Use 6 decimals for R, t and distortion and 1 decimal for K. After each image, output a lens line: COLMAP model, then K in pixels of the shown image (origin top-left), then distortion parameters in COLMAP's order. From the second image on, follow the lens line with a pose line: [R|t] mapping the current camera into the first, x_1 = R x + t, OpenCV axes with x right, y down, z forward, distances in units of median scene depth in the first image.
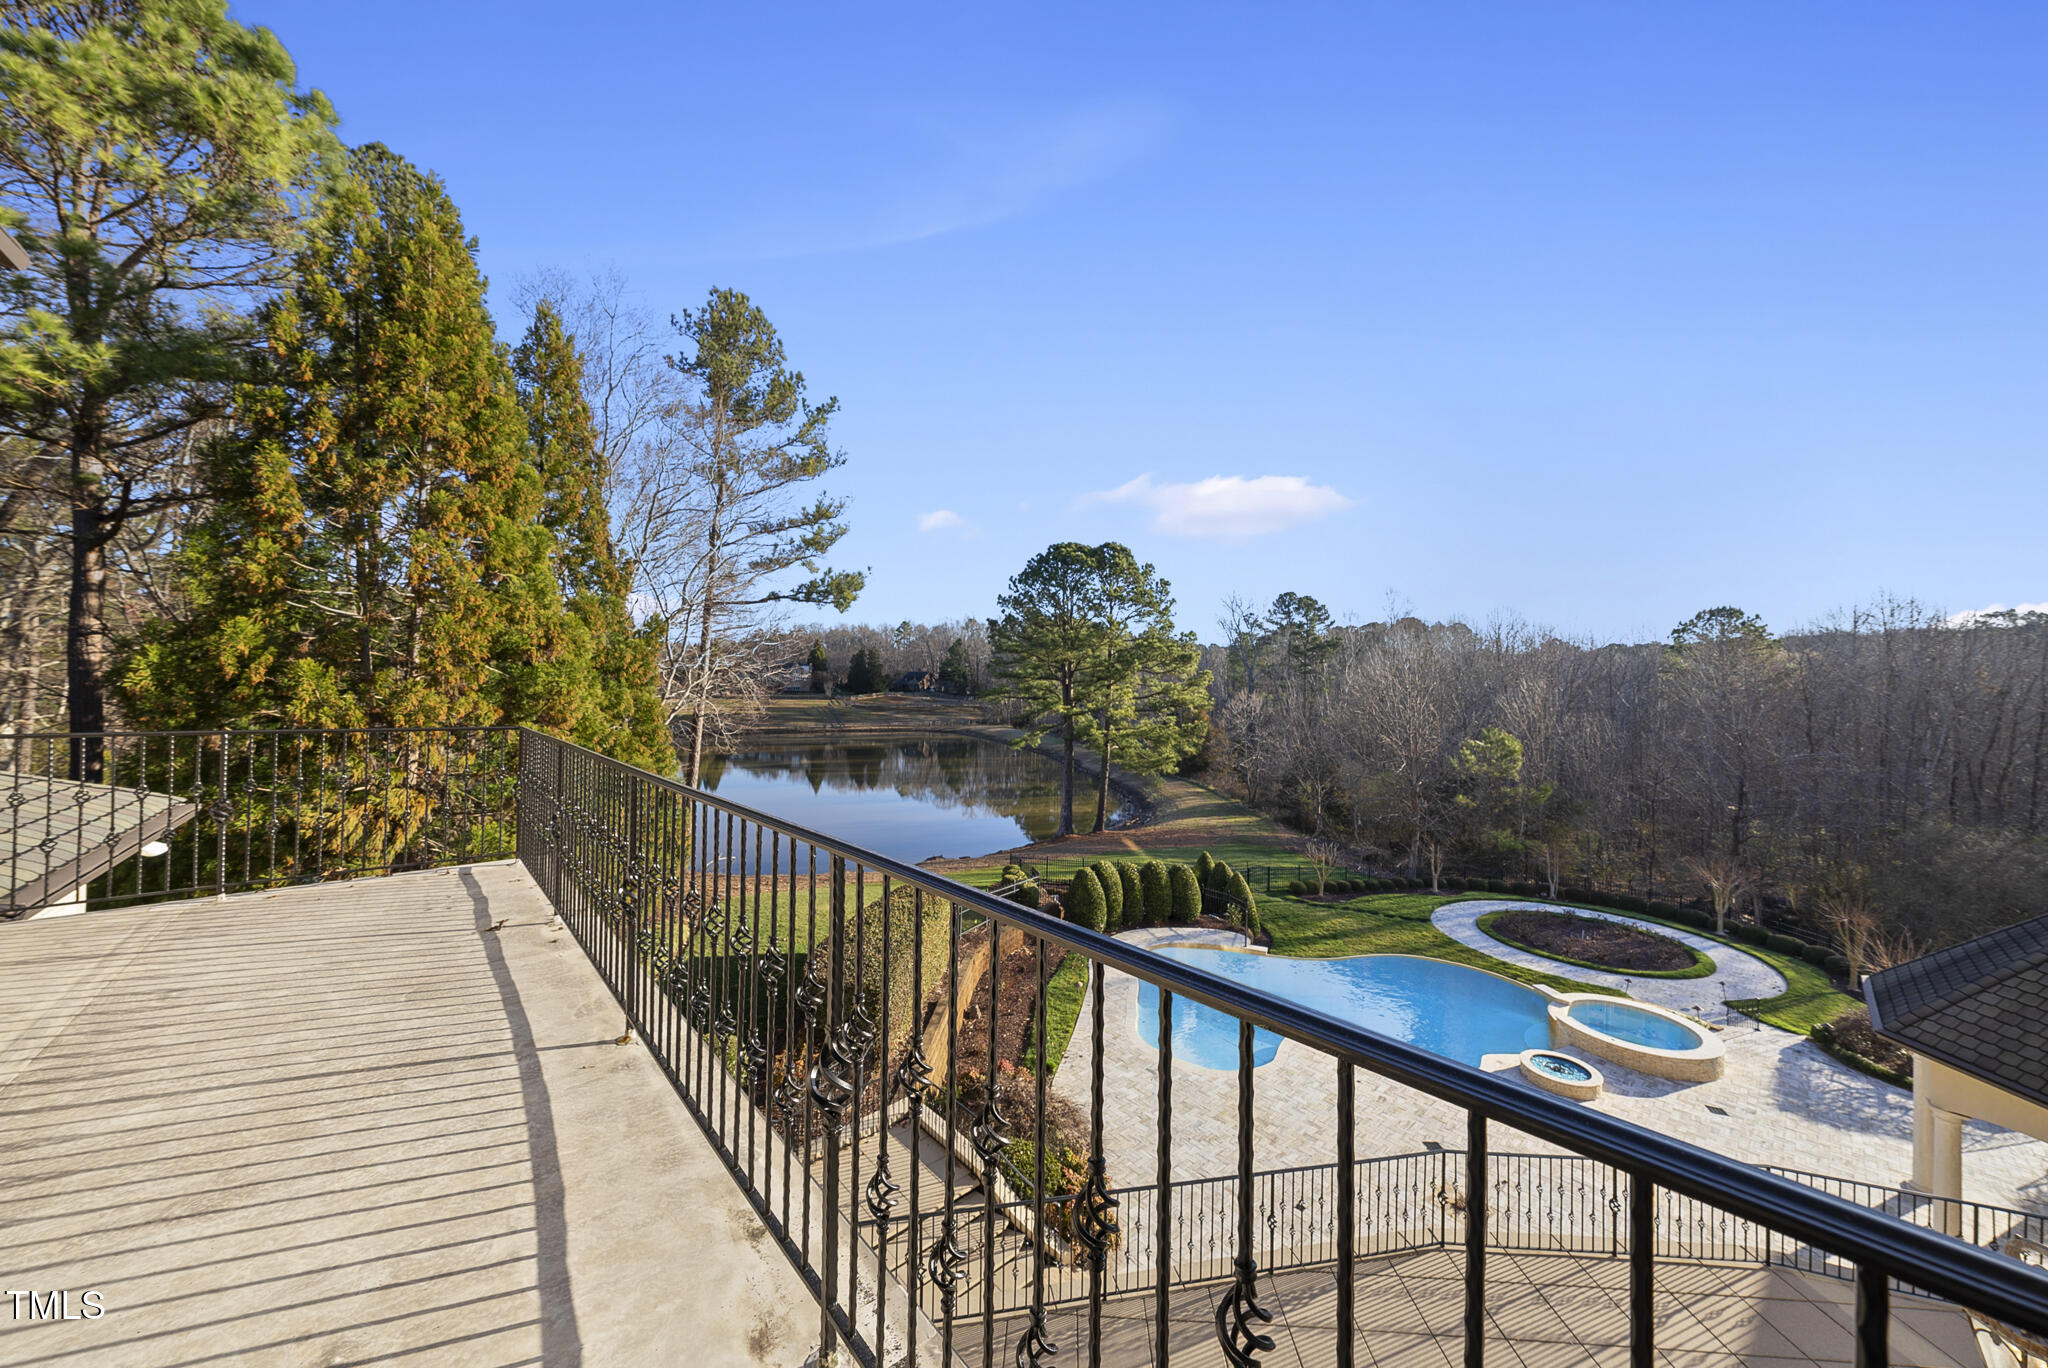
lens RADIAL K [[704.7, 0, 1024.0], [0, 704.7, 684.0], [0, 0, 1]] dist [0.008860, -0.000081]
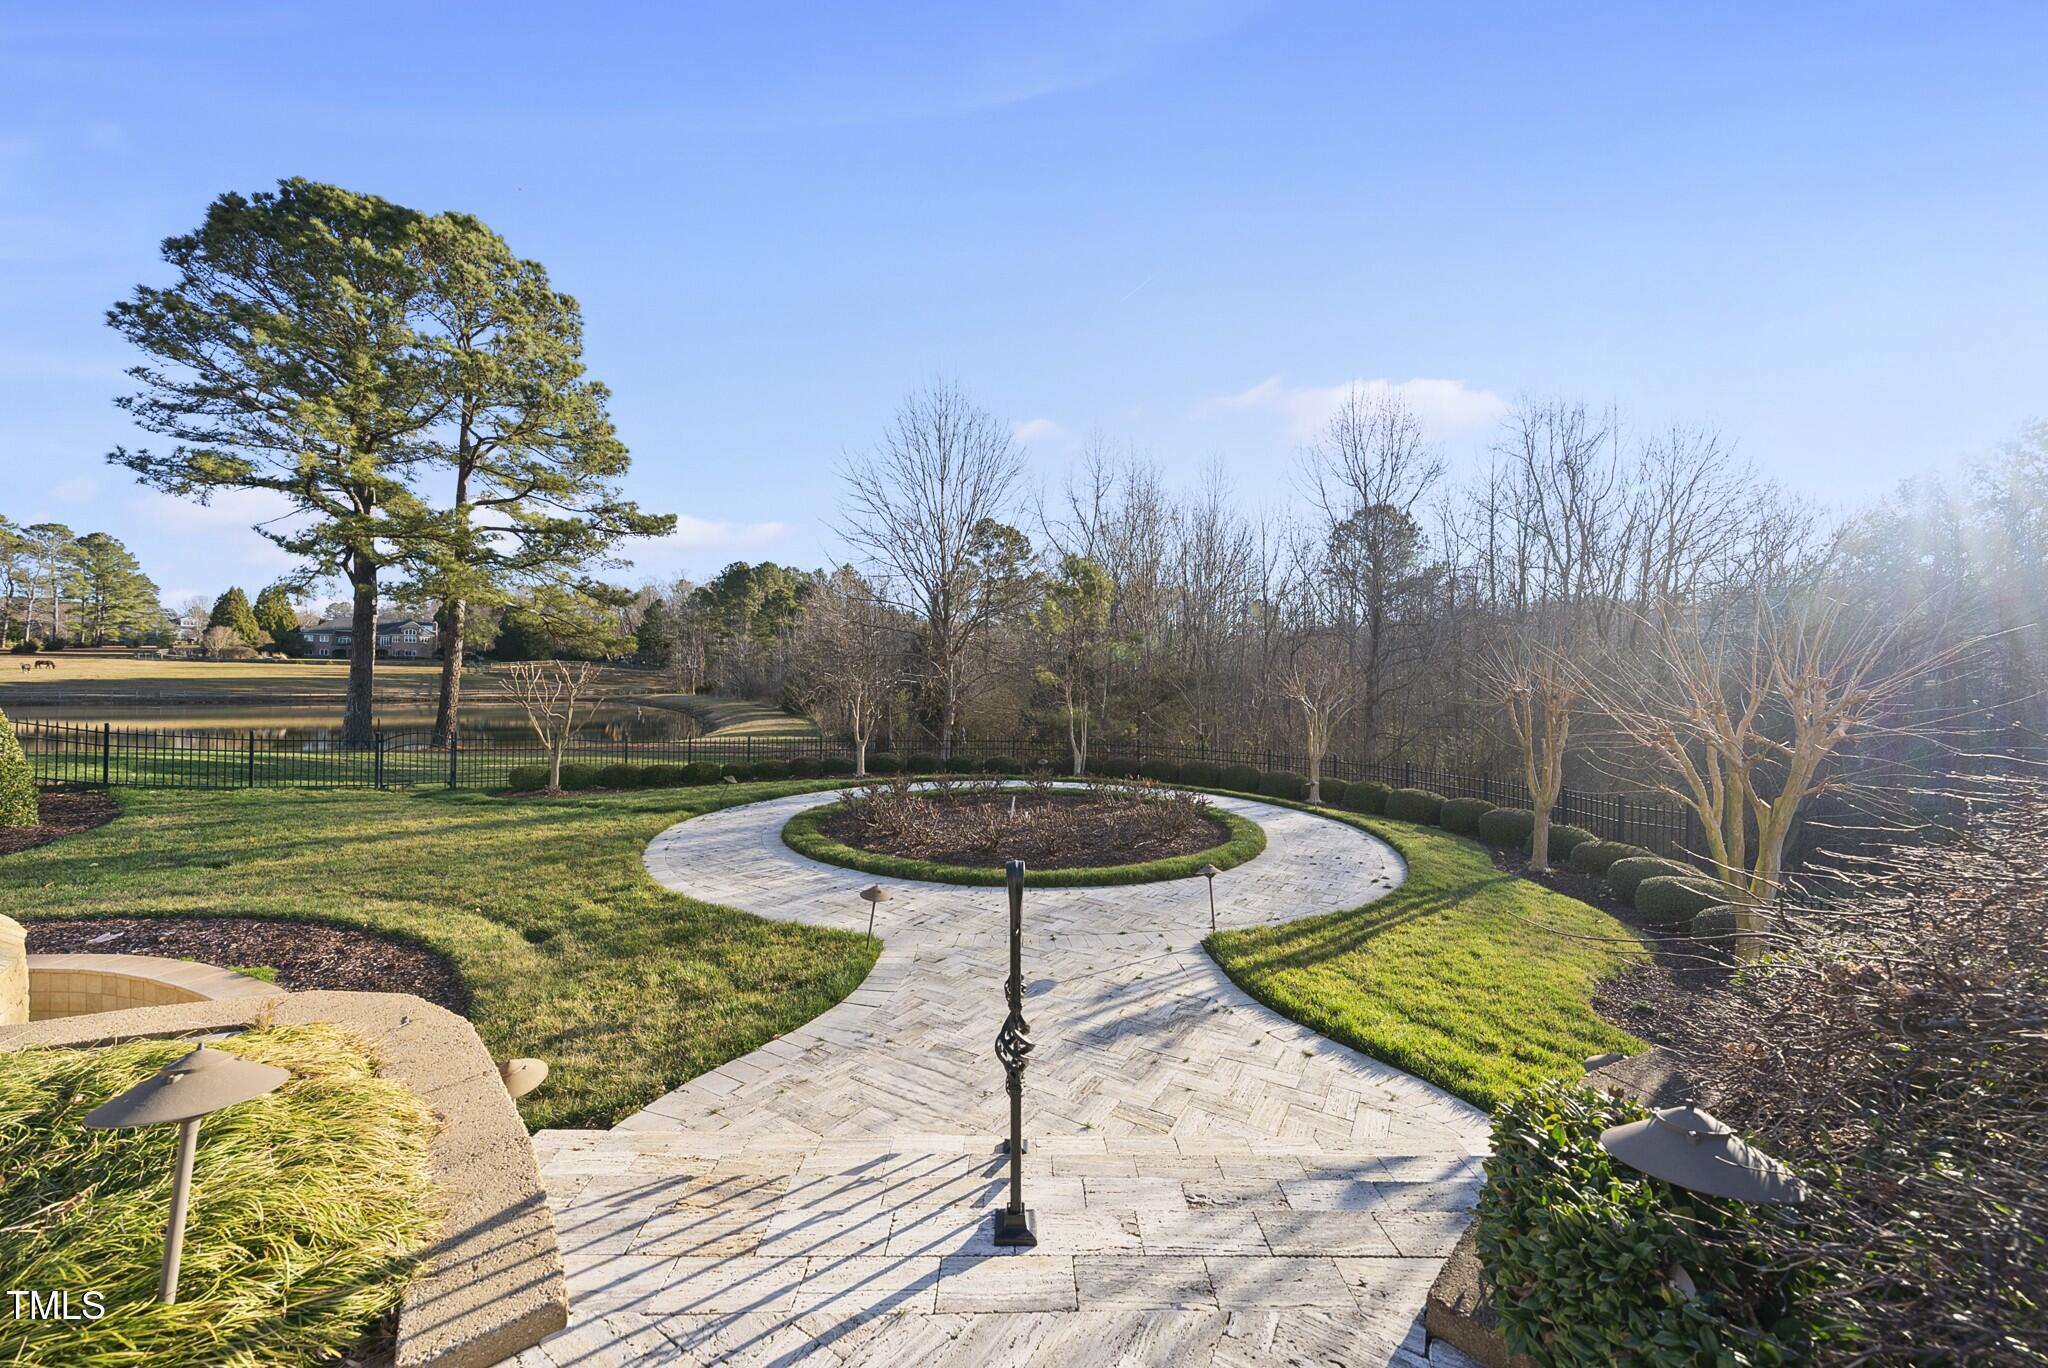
lens RADIAL K [[704.7, 0, 1024.0], [0, 704.7, 684.0], [0, 0, 1]] dist [0.008860, -0.000081]
pose [[0.957171, -0.002352, 0.289515, 0.383647], [0.000842, 0.999985, 0.005340, 0.159970], [-0.289523, -0.004867, 0.957159, 0.350185]]
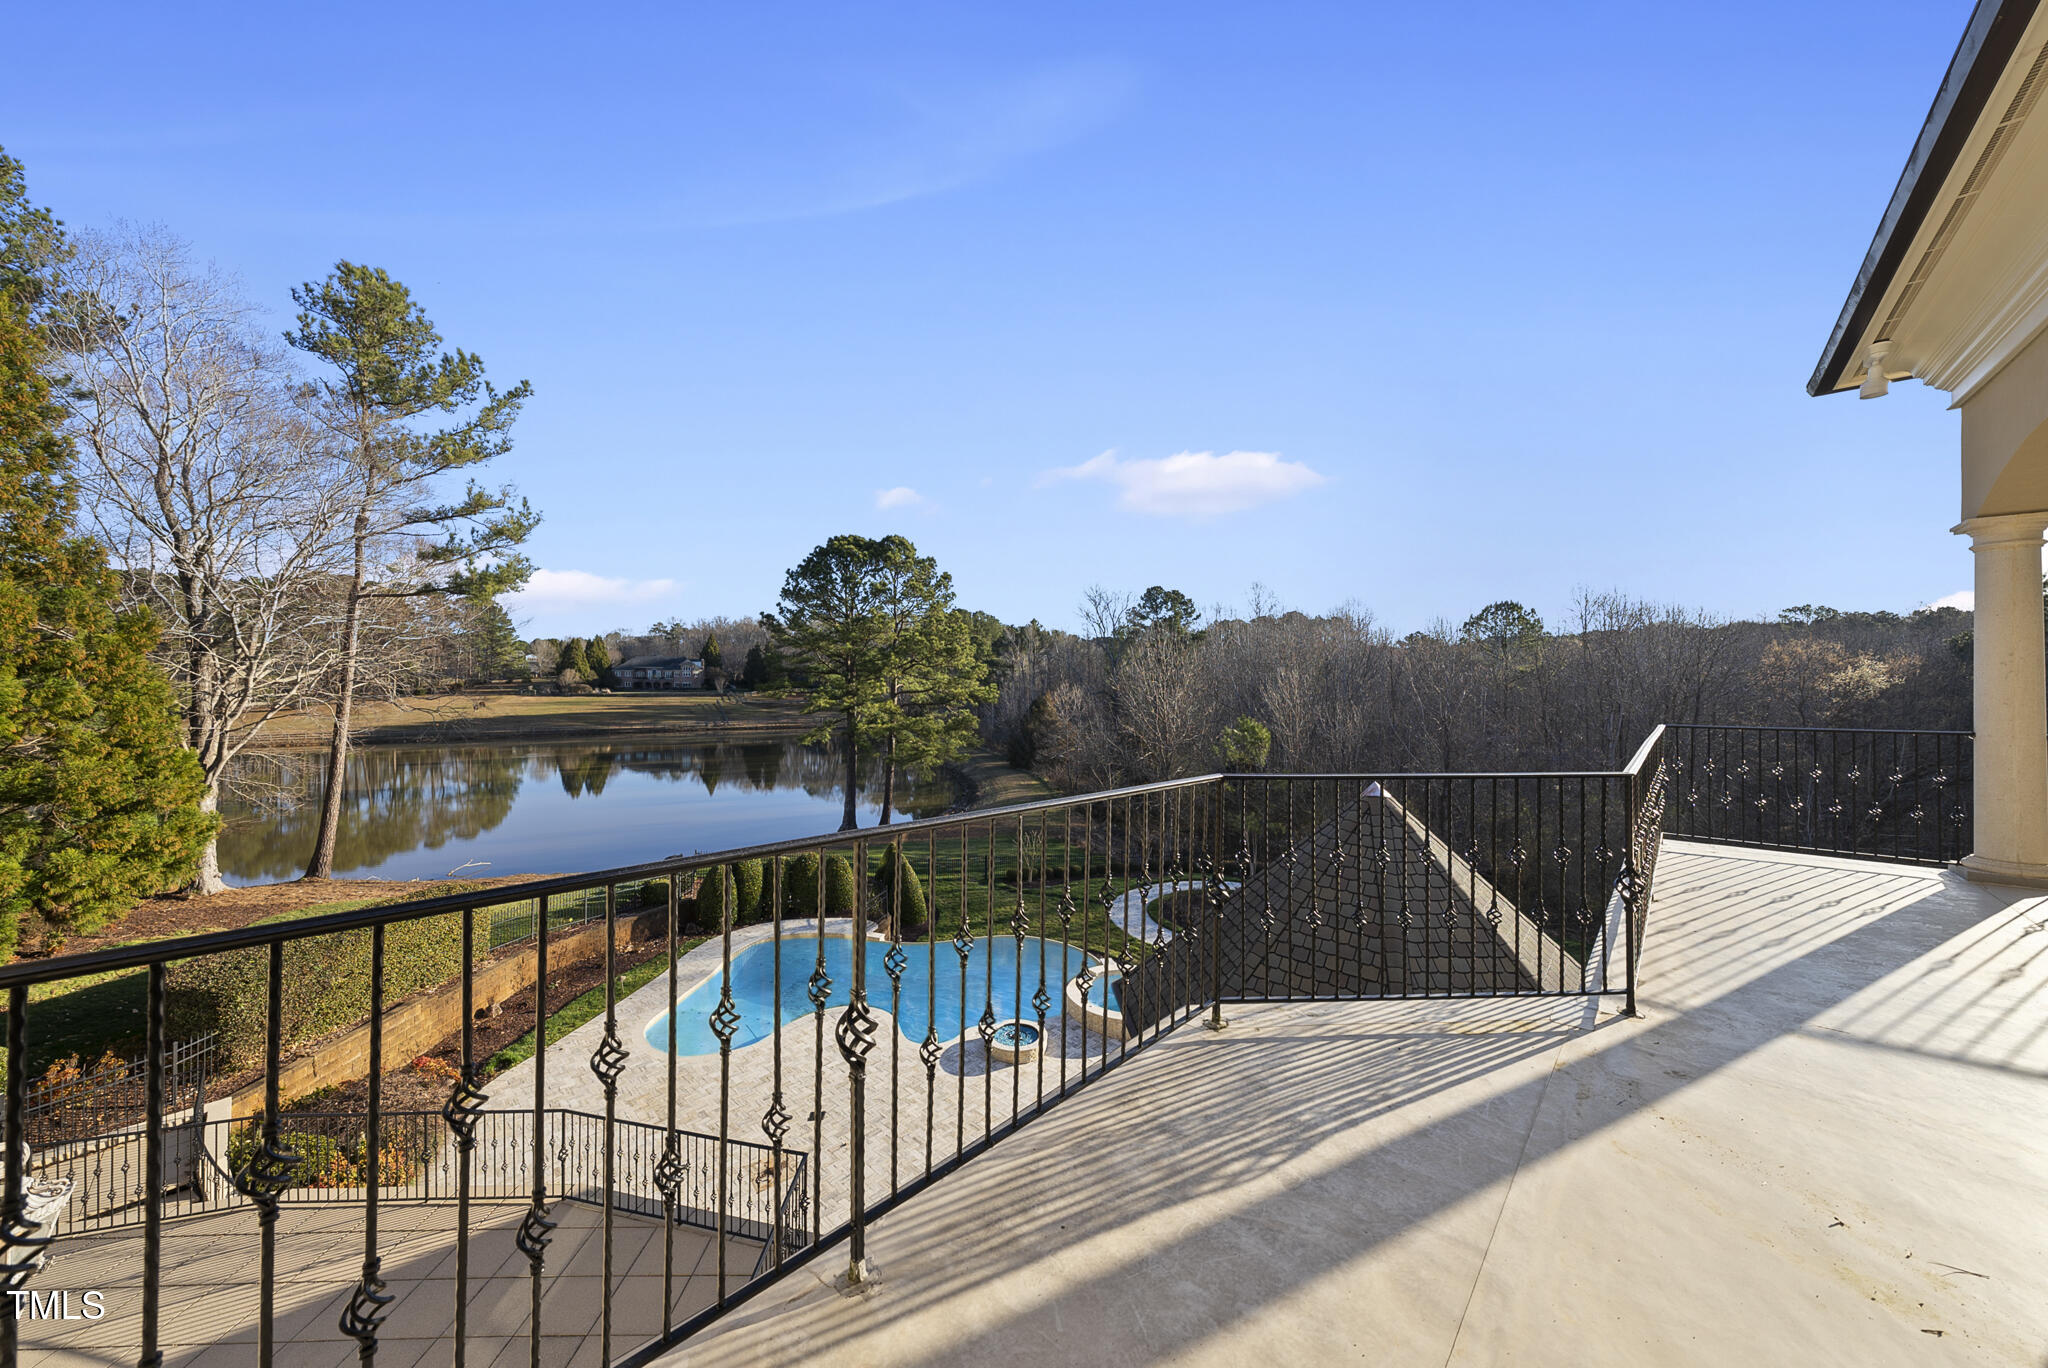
lens RADIAL K [[710.2, 0, 1024.0], [0, 710.2, 684.0], [0, 0, 1]] dist [-0.000601, -0.000106]
pose [[0.996199, -0.009047, 0.086637, 0.219416], [0.008361, 0.999931, 0.008277, 0.001878], [-0.086706, -0.007522, 0.996206, -0.015210]]
